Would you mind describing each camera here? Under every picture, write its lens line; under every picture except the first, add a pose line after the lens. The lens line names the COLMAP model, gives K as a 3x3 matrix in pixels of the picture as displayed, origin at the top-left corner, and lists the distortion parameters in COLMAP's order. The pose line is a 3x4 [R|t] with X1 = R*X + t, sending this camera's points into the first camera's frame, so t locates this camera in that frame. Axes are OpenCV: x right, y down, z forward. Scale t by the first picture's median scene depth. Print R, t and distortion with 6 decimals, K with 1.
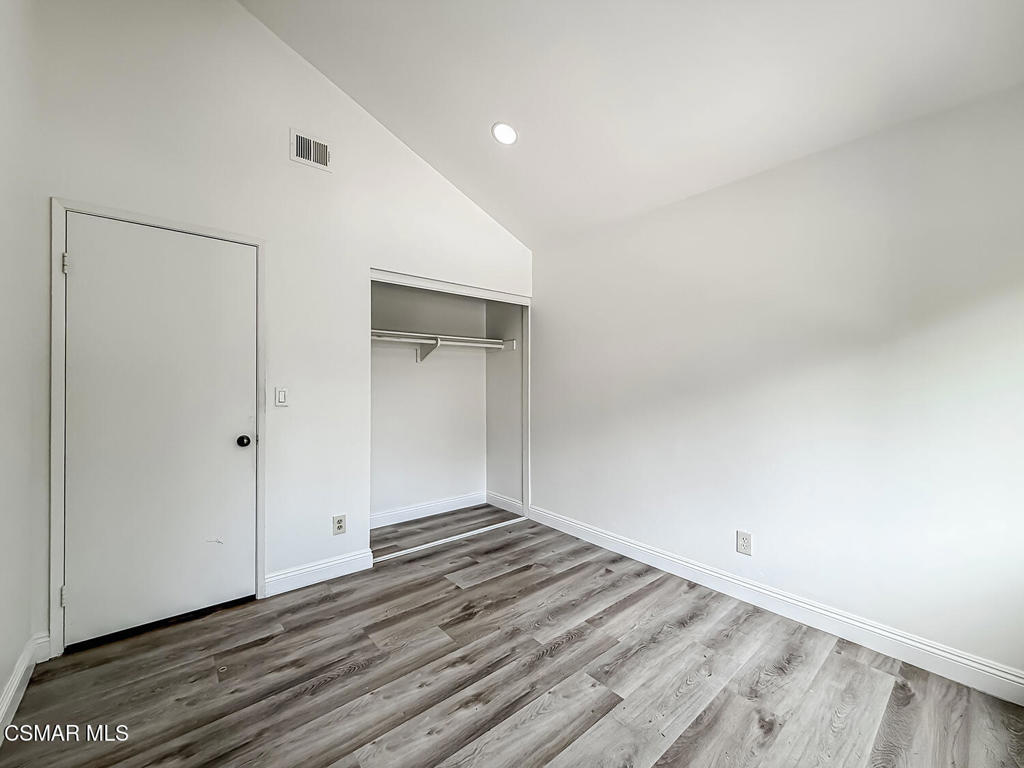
lens RADIAL K [[417.5, 0, 512.8], [0, 417.5, 385.4], [0, 0, 1]] dist [0.002400, -0.000228]
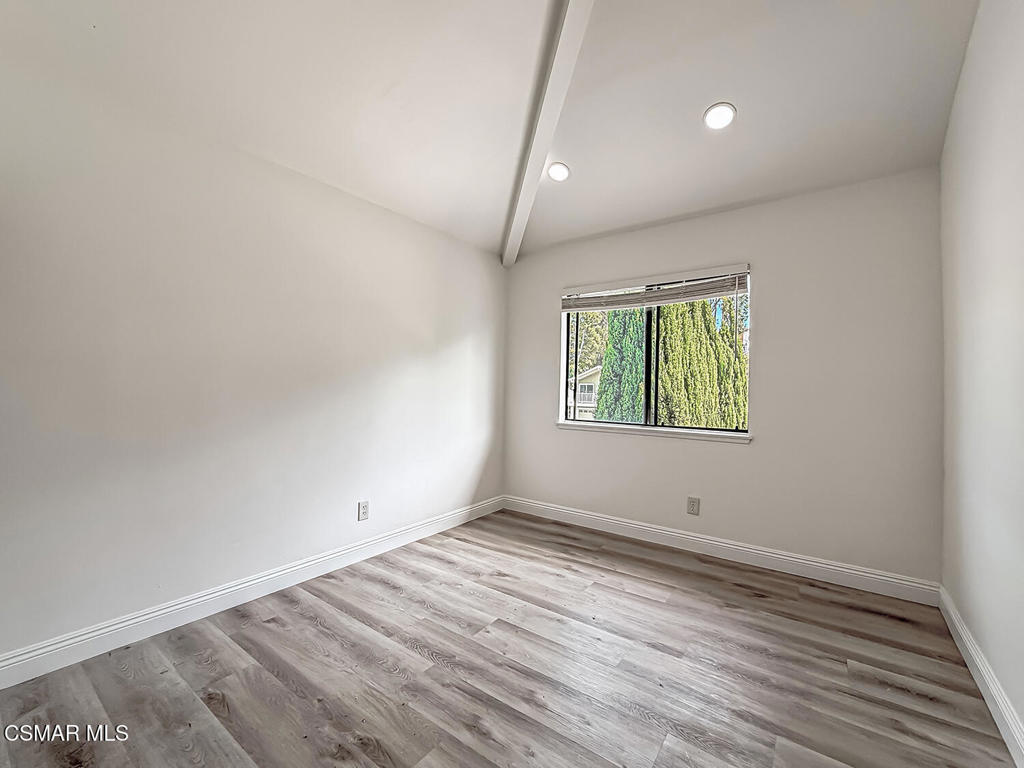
lens RADIAL K [[417.5, 0, 514.6], [0, 417.5, 383.4], [0, 0, 1]] dist [0.002400, -0.000228]
pose [[-0.219992, -0.001363, 0.975501, -0.775107], [-0.006128, 0.999981, 0.000015, 0.020856], [-0.975483, -0.005974, -0.219996, 0.961951]]
